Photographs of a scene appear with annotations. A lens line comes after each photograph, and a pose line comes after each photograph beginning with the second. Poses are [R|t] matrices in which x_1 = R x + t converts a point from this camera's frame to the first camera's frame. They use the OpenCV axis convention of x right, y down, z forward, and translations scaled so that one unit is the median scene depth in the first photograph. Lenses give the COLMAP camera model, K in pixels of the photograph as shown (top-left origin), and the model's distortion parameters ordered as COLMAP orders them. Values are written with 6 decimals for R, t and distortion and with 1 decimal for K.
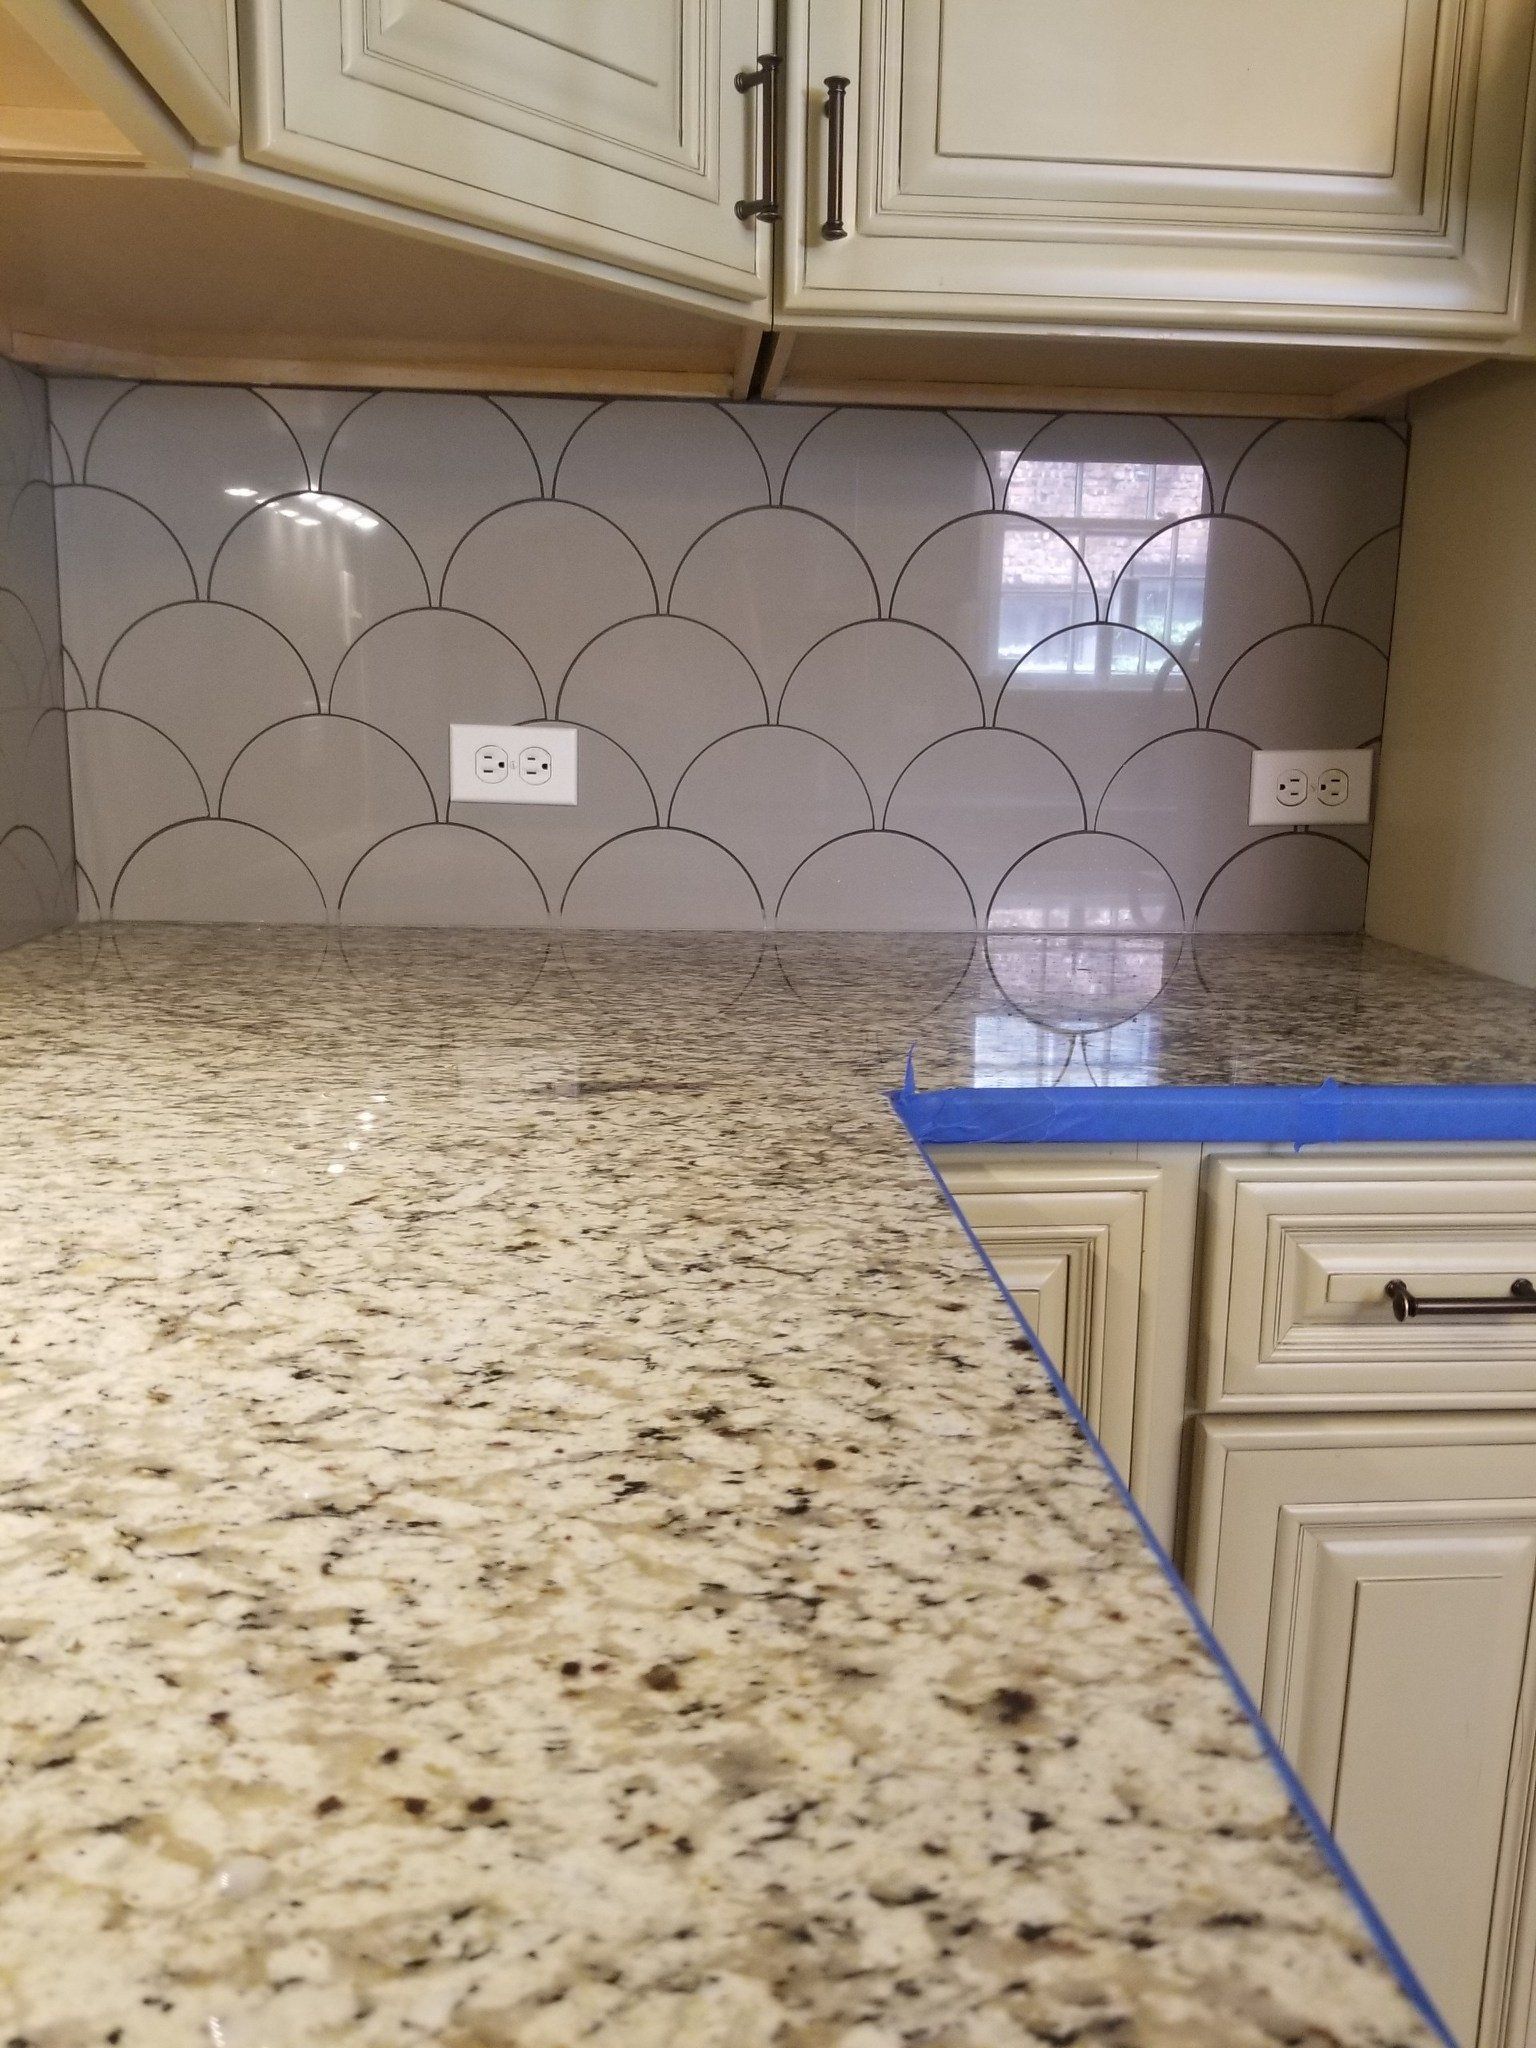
lens RADIAL K [[1608.1, 0, 768.0], [0, 1608.1, 1024.0], [0, 0, 1]] dist [0.133026, -0.307503]
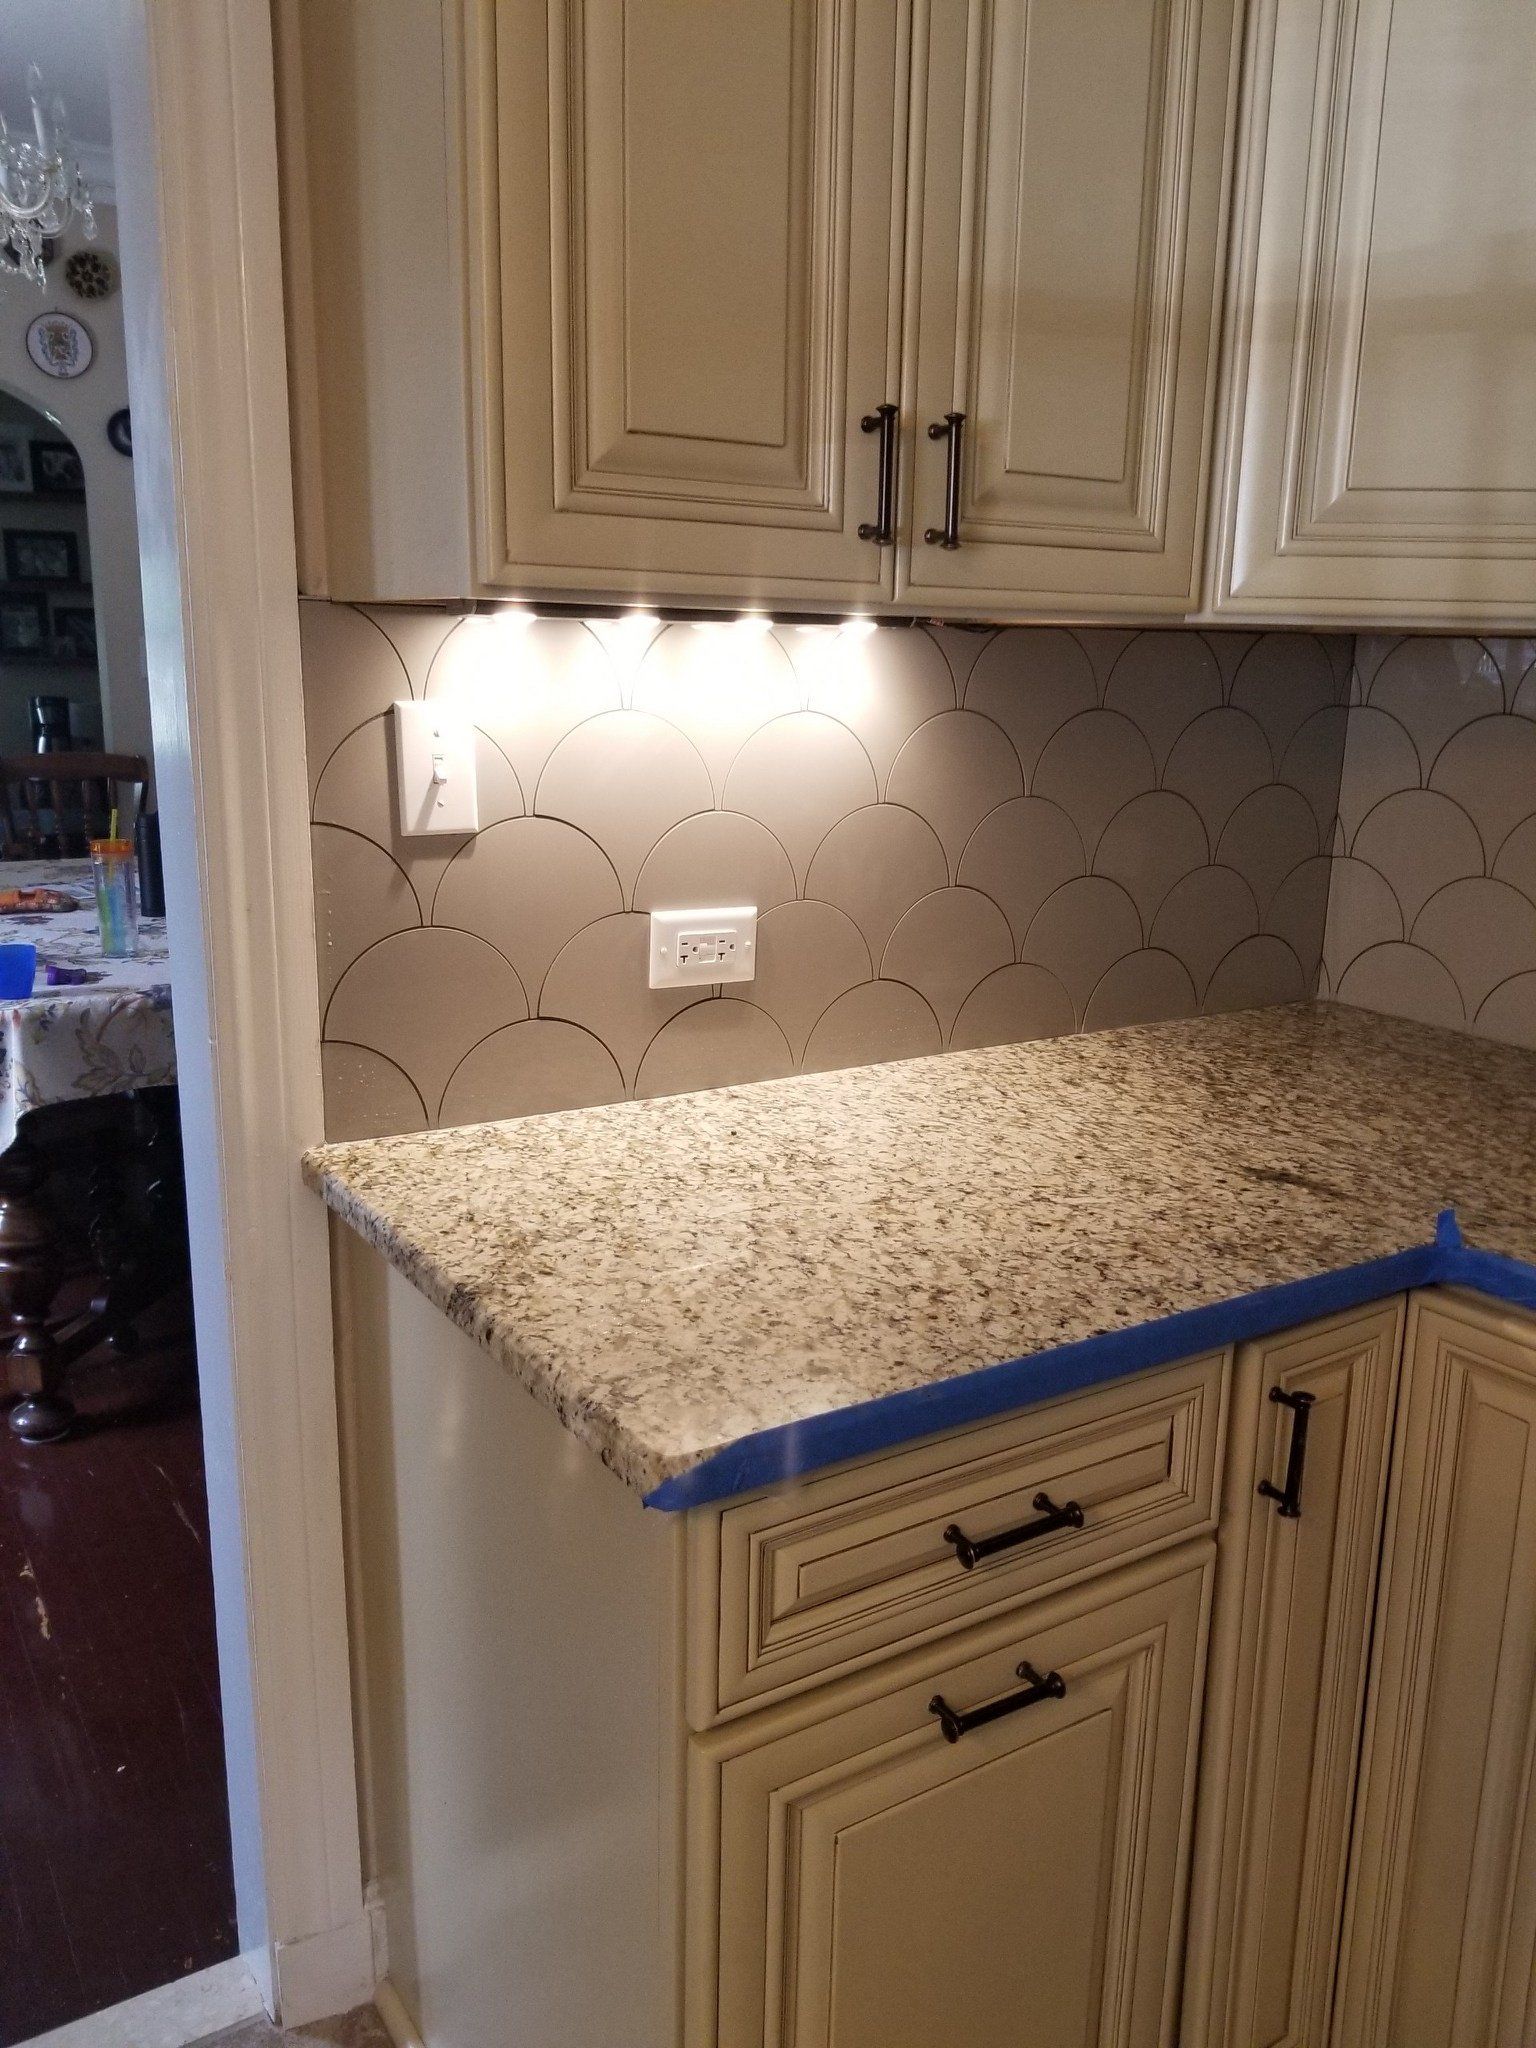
lens RADIAL K [[1608.1, 0, 768.0], [0, 1608.1, 1024.0], [0, 0, 1]] dist [0.133026, -0.307503]
pose [[0.459533, 0.190355, -0.867522, 1.422138], [-0.175712, 0.976941, 0.121289, -0.298123], [0.870606, 0.096698, 0.482385, -0.307661]]
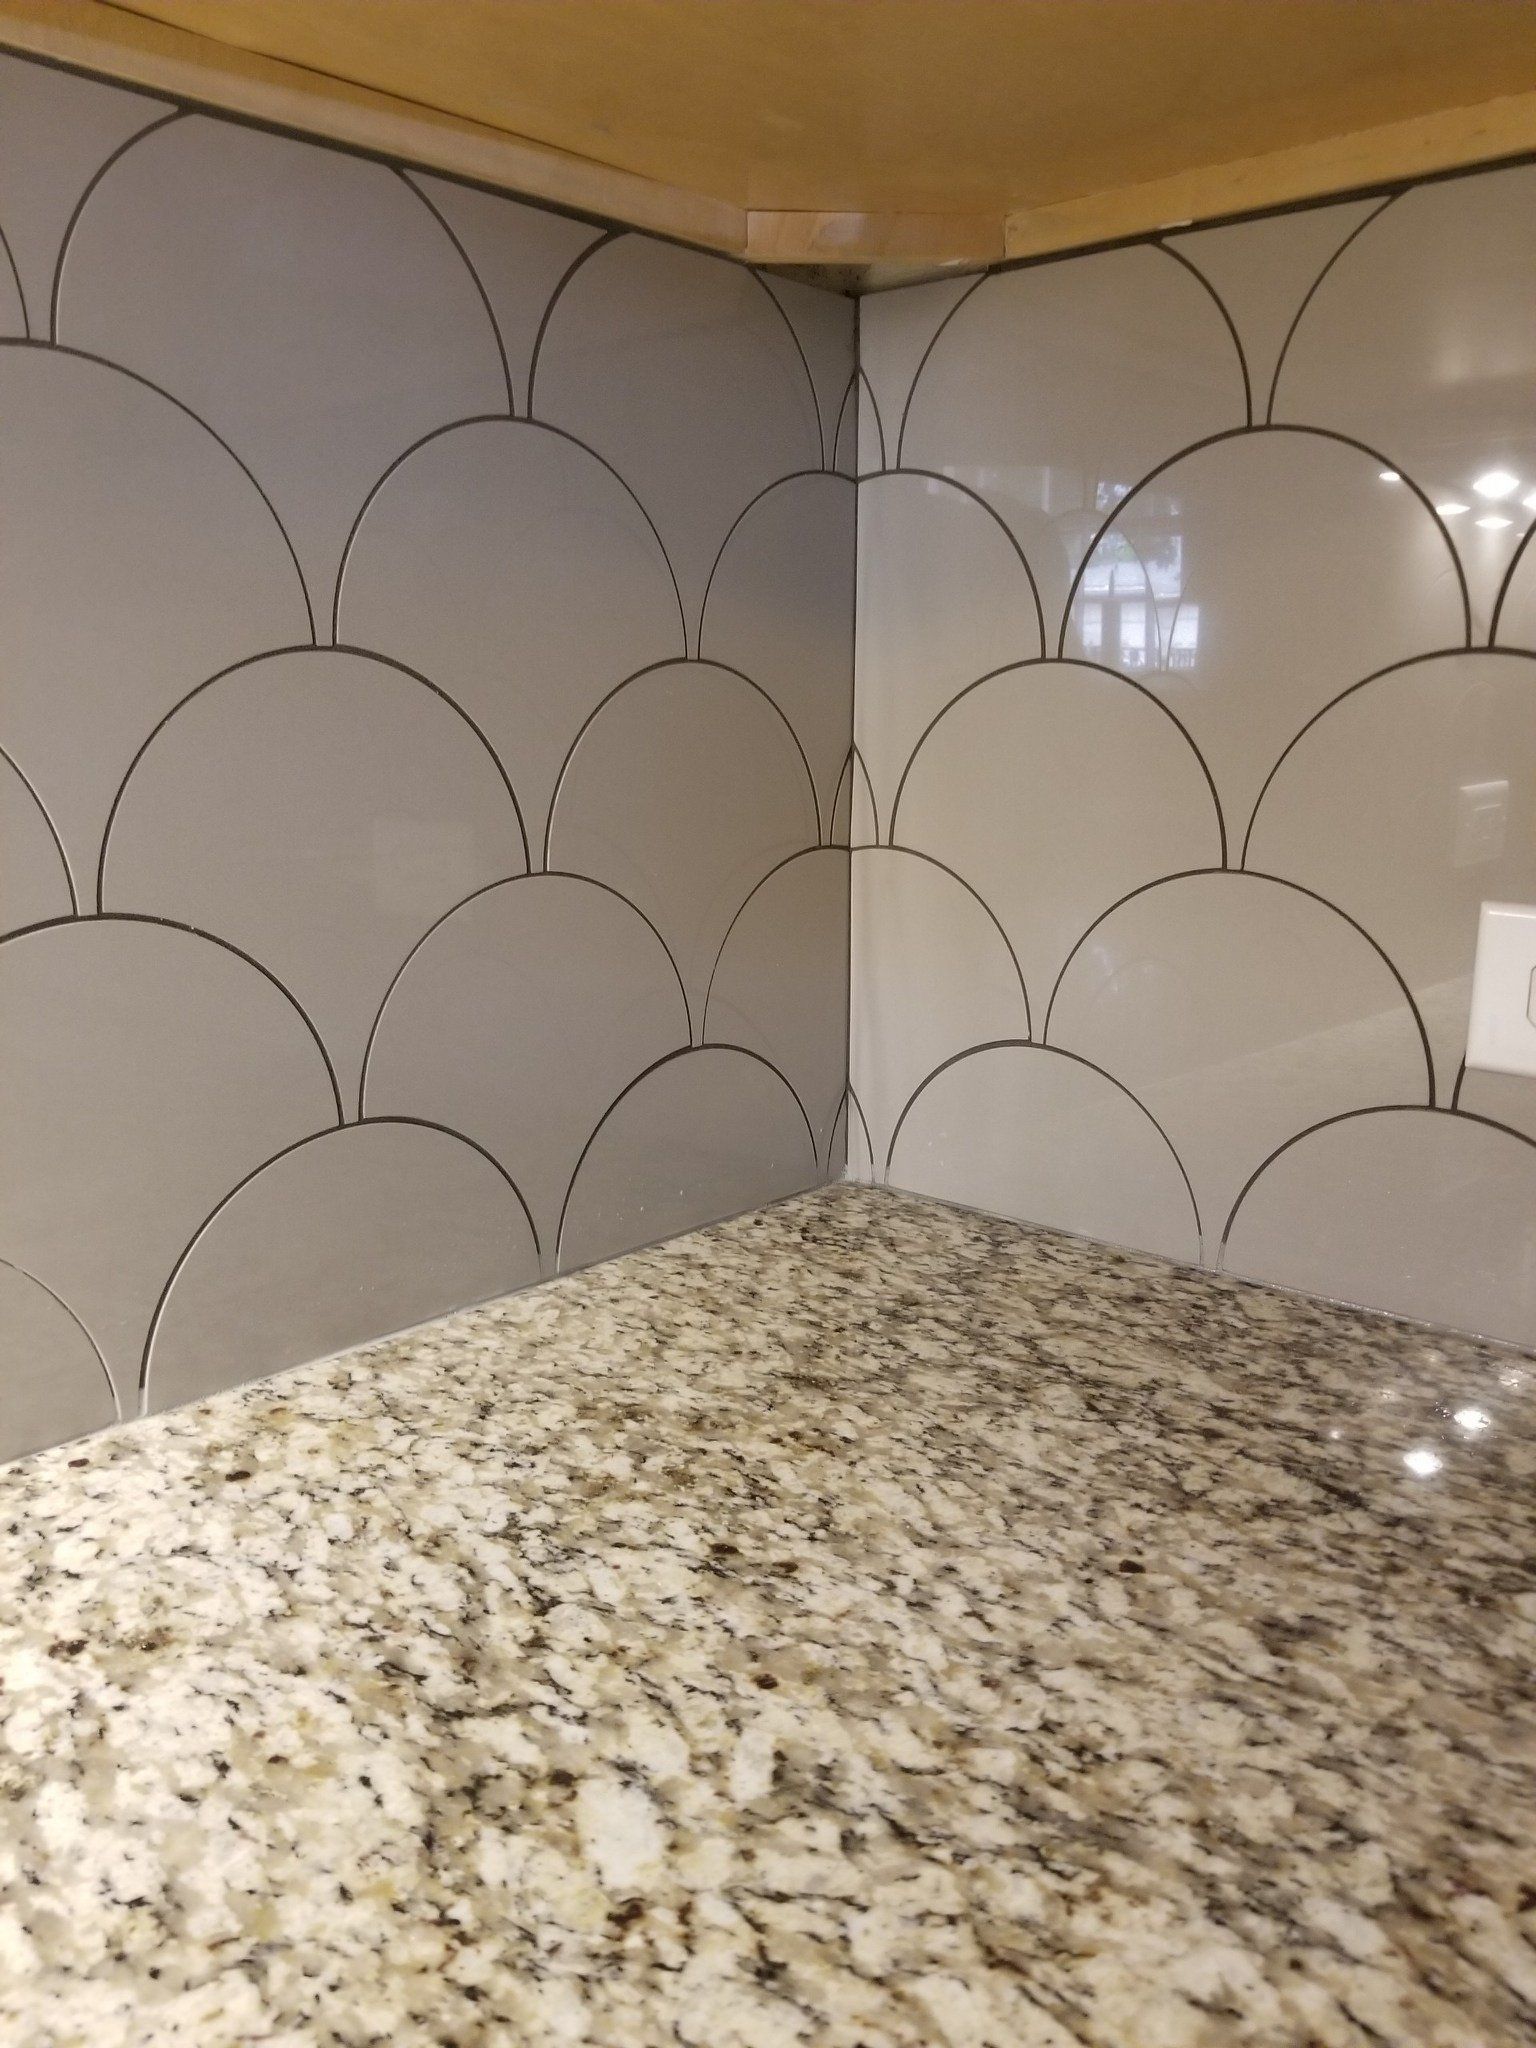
lens RADIAL K [[1608.1, 0, 768.0], [0, 1608.1, 1024.0], [0, 0, 1]] dist [0.133026, -0.307503]
pose [[0.681126, 0.114736, -0.723121, -0.003720], [-0.119755, 0.991803, 0.044567, -0.333062], [0.722306, 0.056242, 0.689282, 1.245316]]
